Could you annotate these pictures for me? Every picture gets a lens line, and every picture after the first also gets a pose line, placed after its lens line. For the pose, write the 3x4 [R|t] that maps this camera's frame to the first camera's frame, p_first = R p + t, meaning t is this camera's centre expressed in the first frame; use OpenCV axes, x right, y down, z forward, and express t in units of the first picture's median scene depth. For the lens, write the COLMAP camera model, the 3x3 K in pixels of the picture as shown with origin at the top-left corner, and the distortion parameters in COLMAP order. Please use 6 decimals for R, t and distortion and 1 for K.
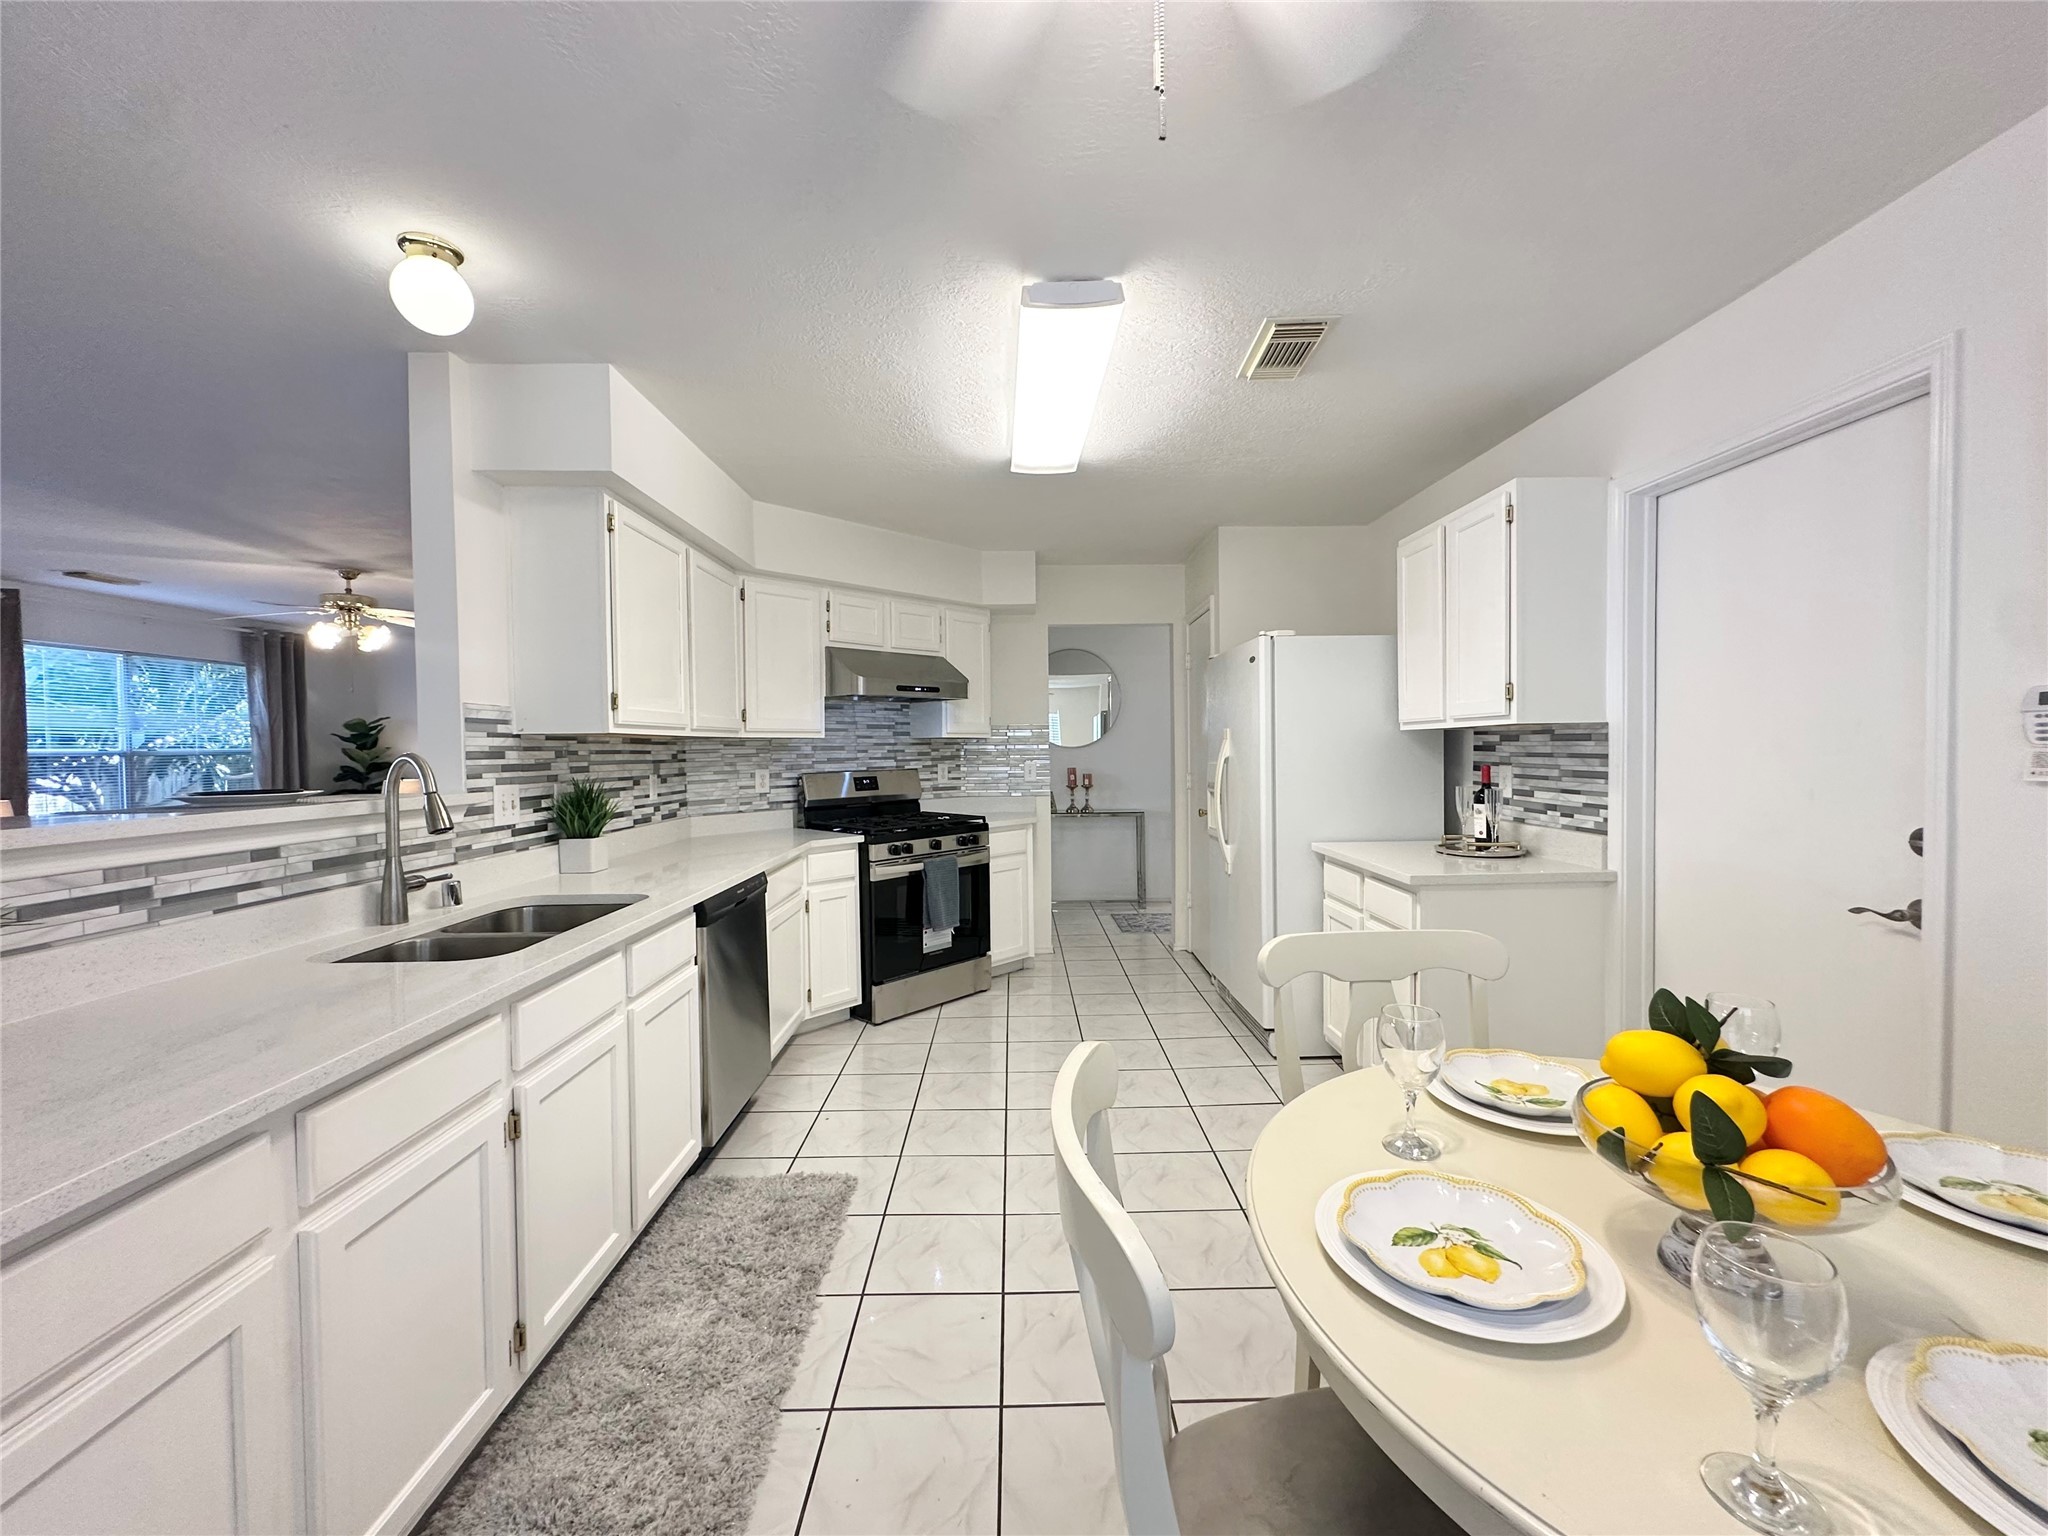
lens RADIAL K [[821.7, 0, 1030.4], [0, 821.7, 763.1], [0, 0, 1]] dist [-0.002514, -0.000098]
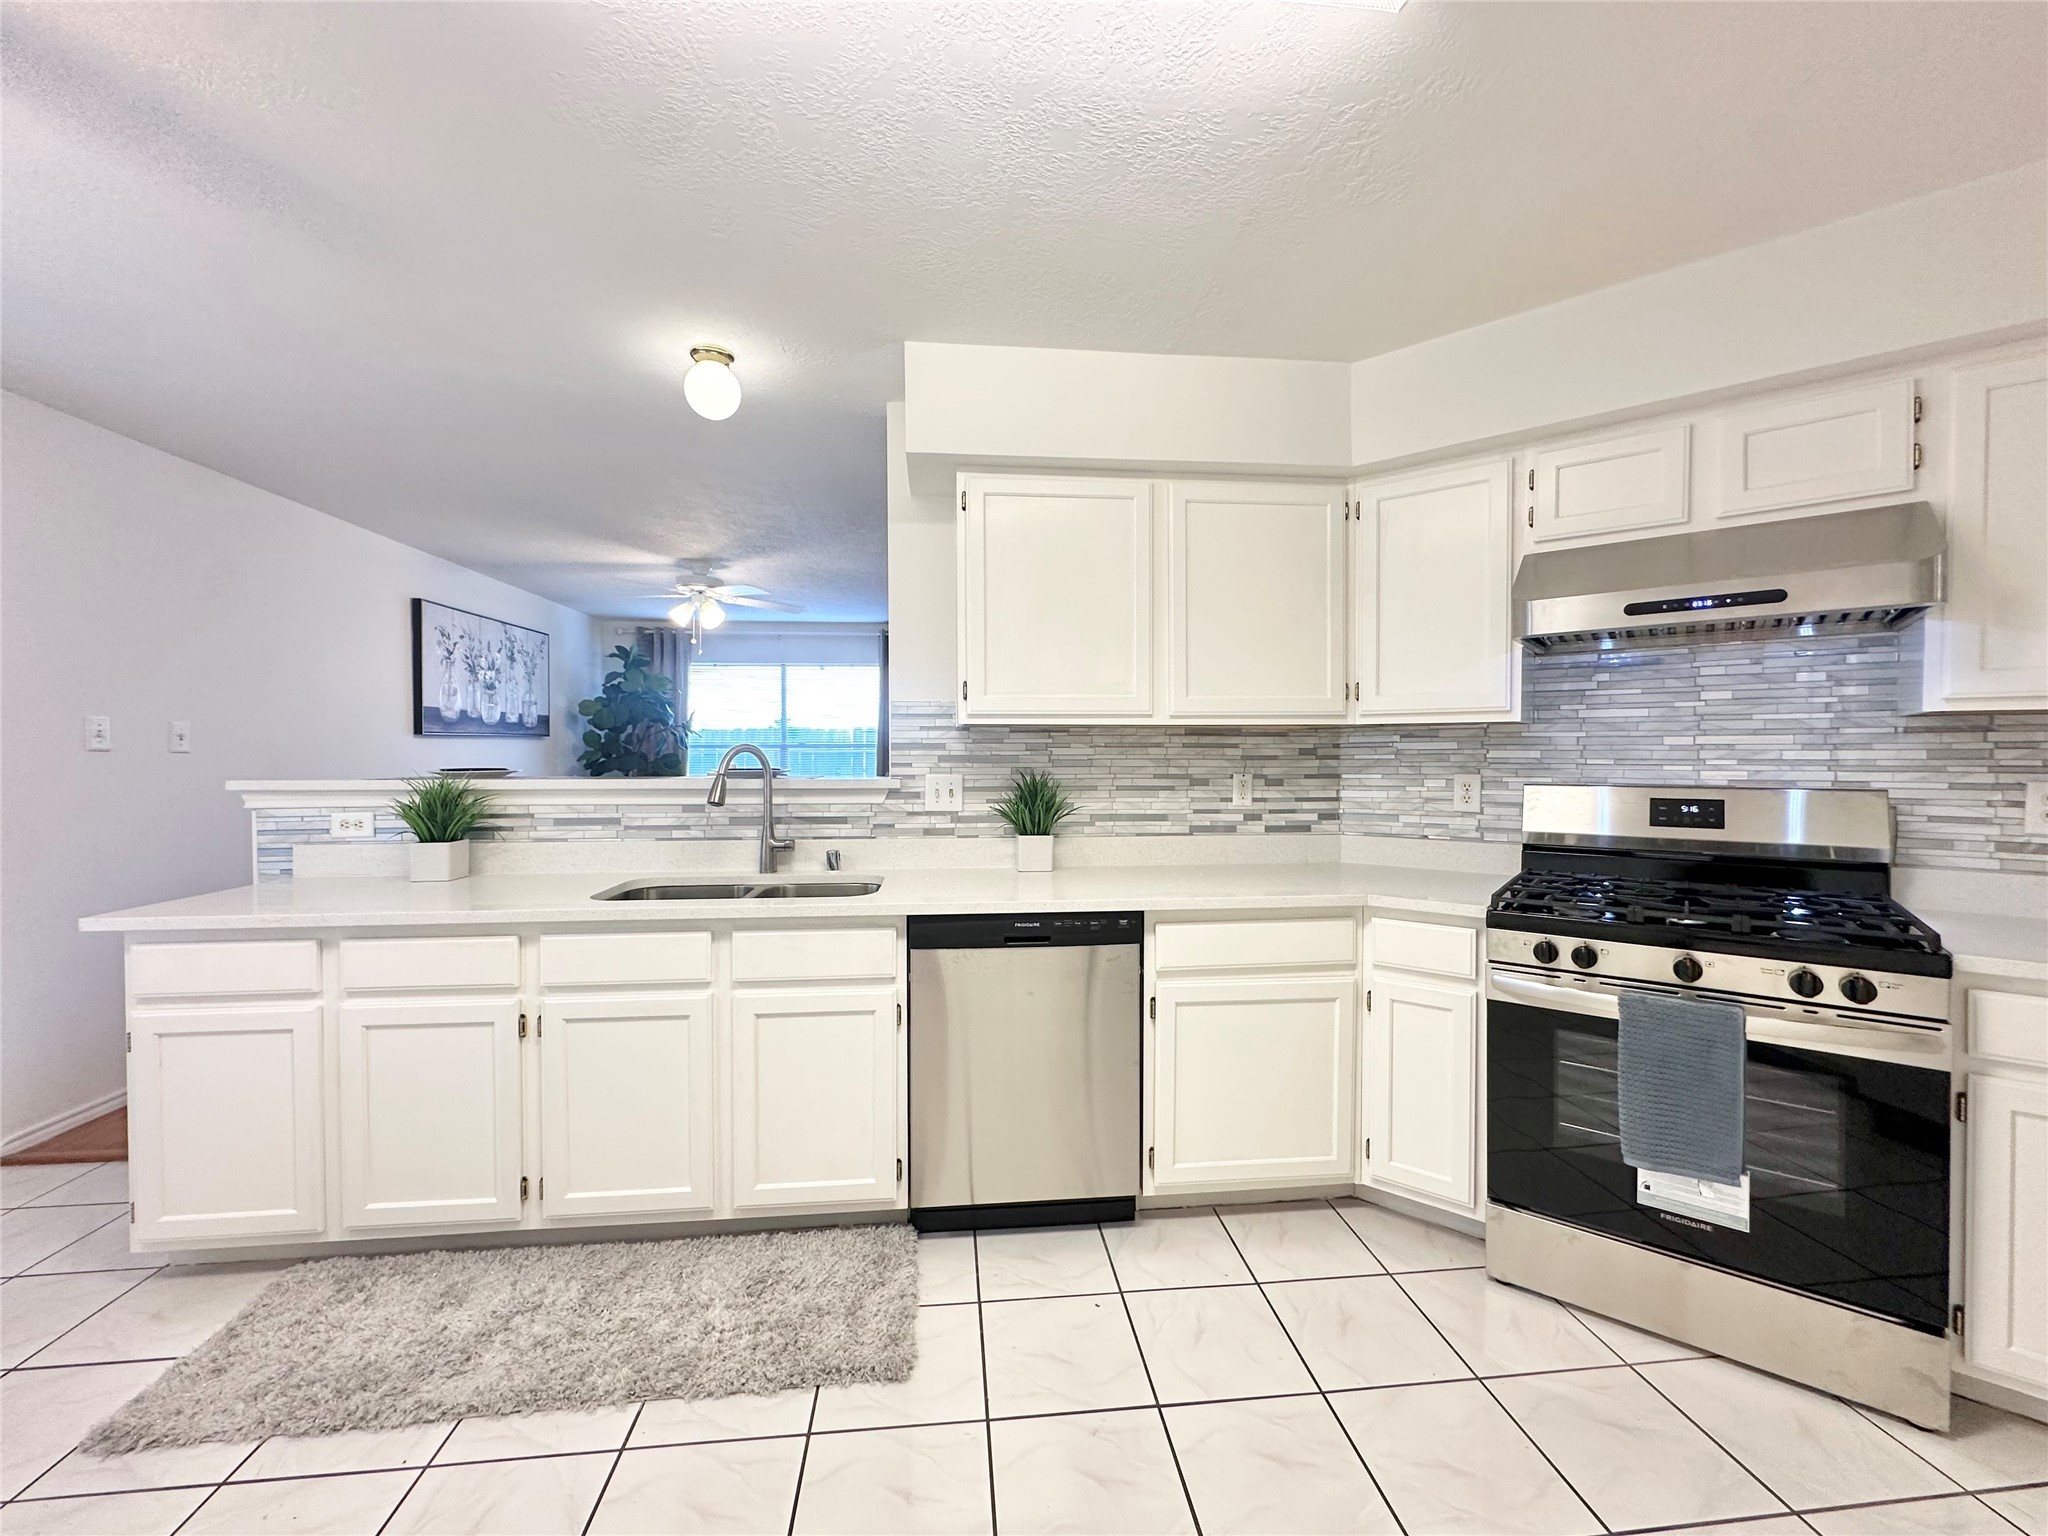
lens RADIAL K [[816.1, 0, 1026.8], [0, 816.1, 763.8], [0, 0, 1]] dist [-0.002512, -0.000157]
pose [[0.081544, 0.025609, -0.996341, 0.357386], [-0.018920, 0.999529, 0.024143, -0.012315], [0.996490, 0.016882, 0.081991, 0.824494]]
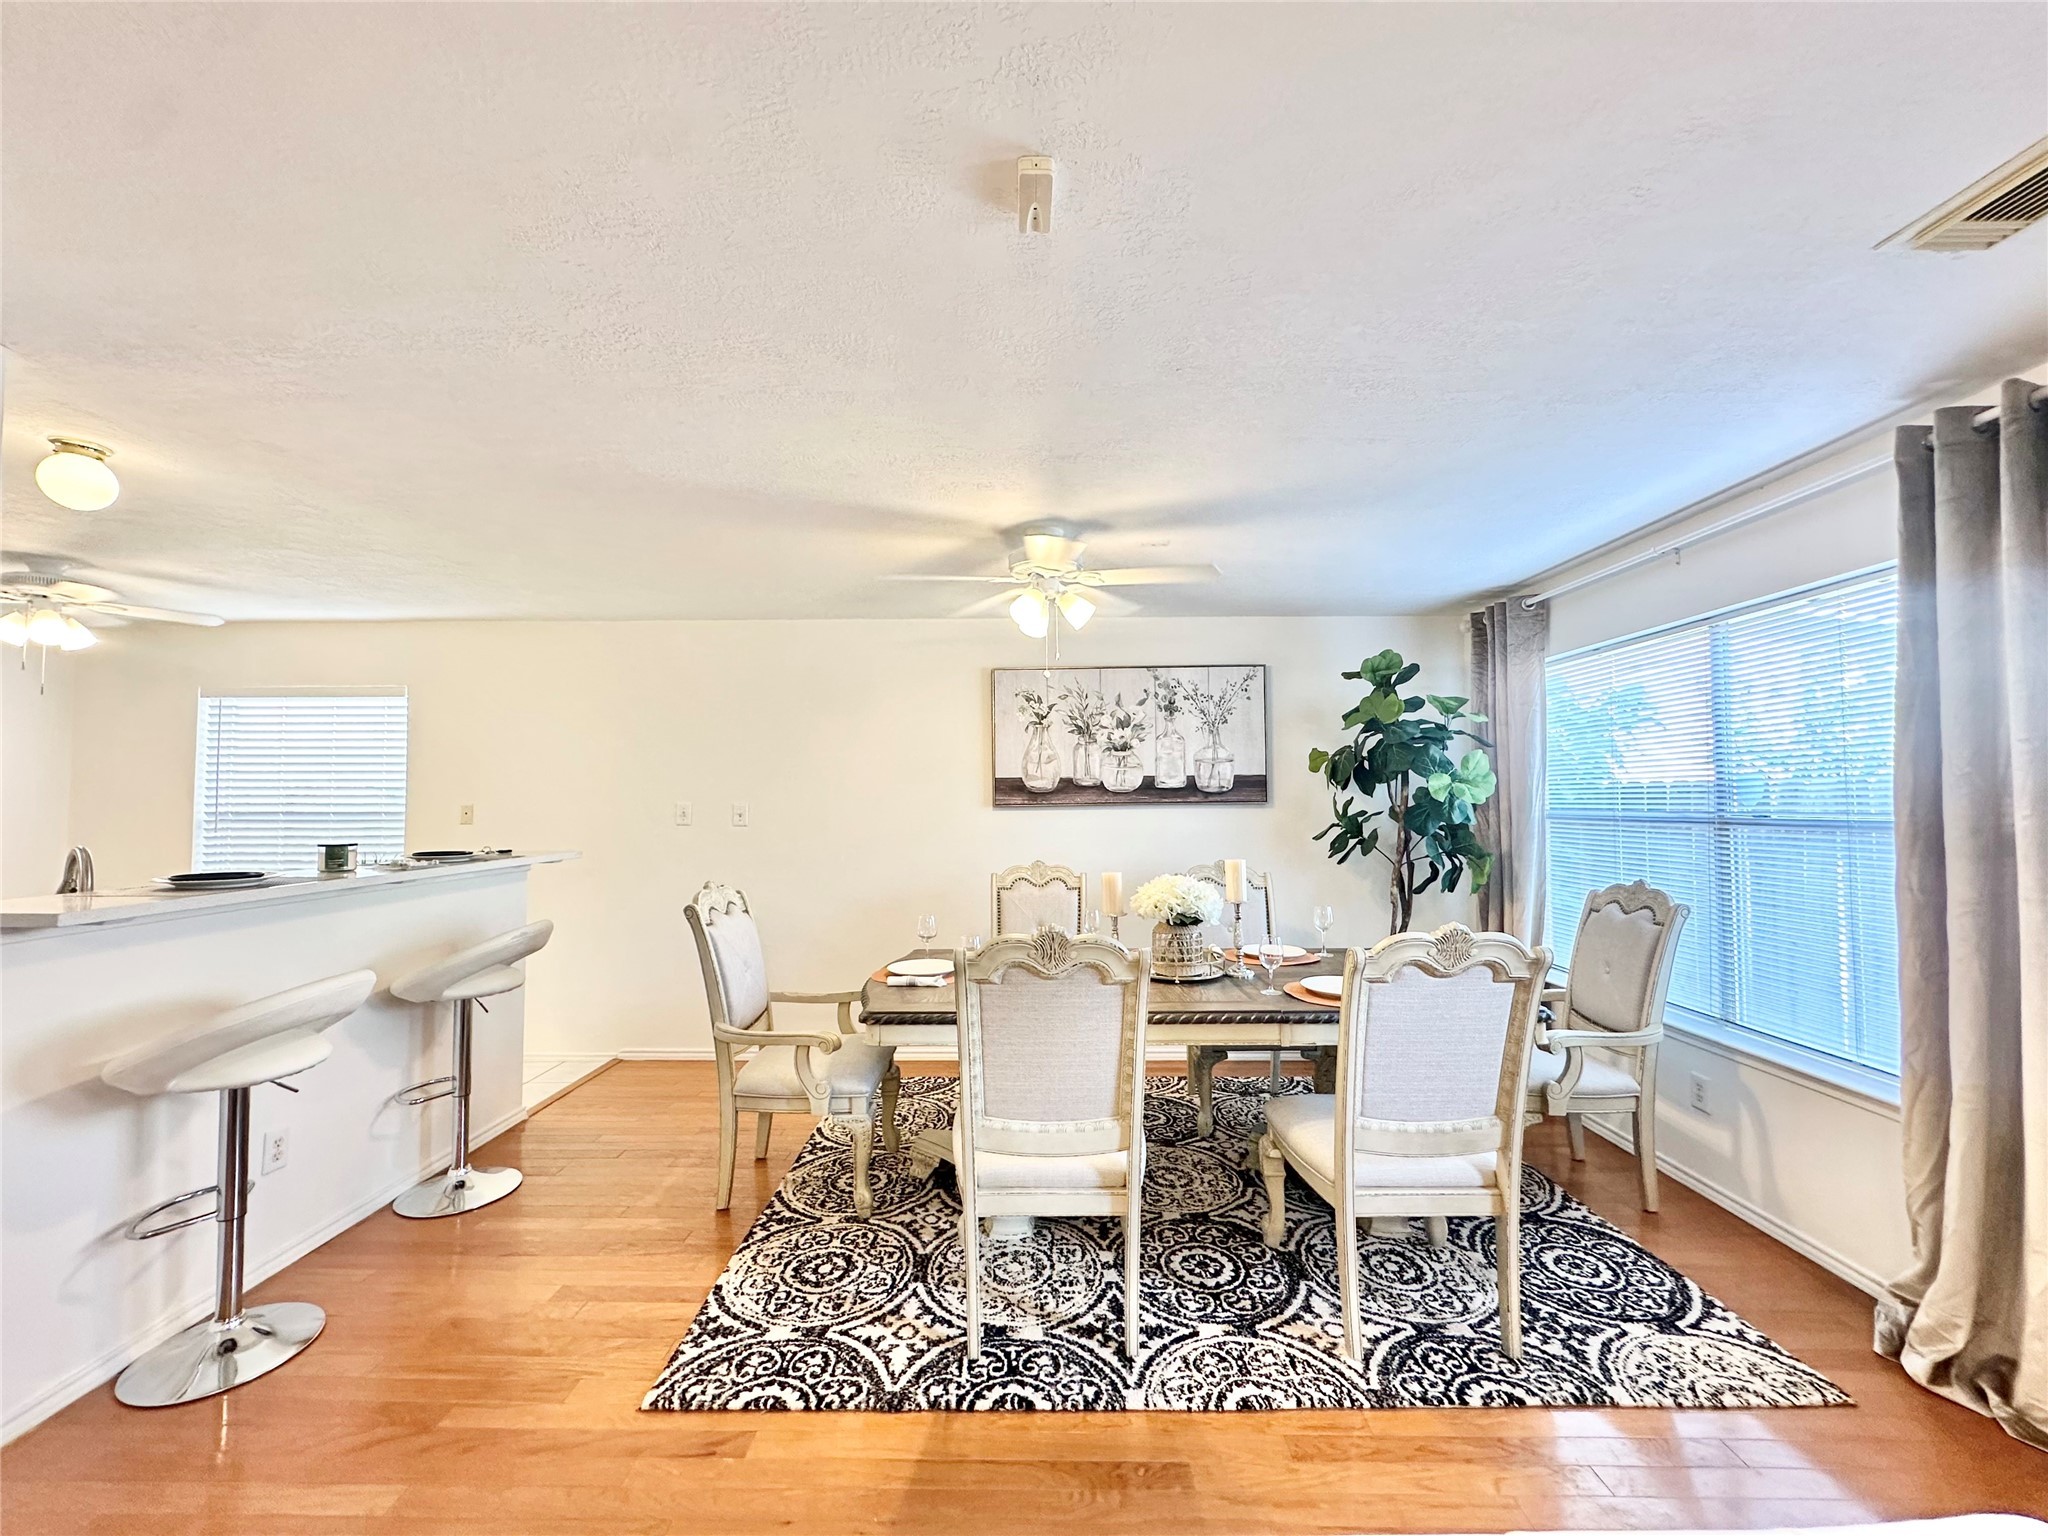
lens RADIAL K [[821.7, 0, 1030.4], [0, 821.7, 763.1], [0, 0, 1]] dist [-0.002514, -0.000098]
pose [[-0.999523, 0.015153, 0.026899, -1.303473], [0.014515, 0.999612, -0.023753, -0.050675], [-0.027248, -0.023352, -0.999356, 1.296815]]
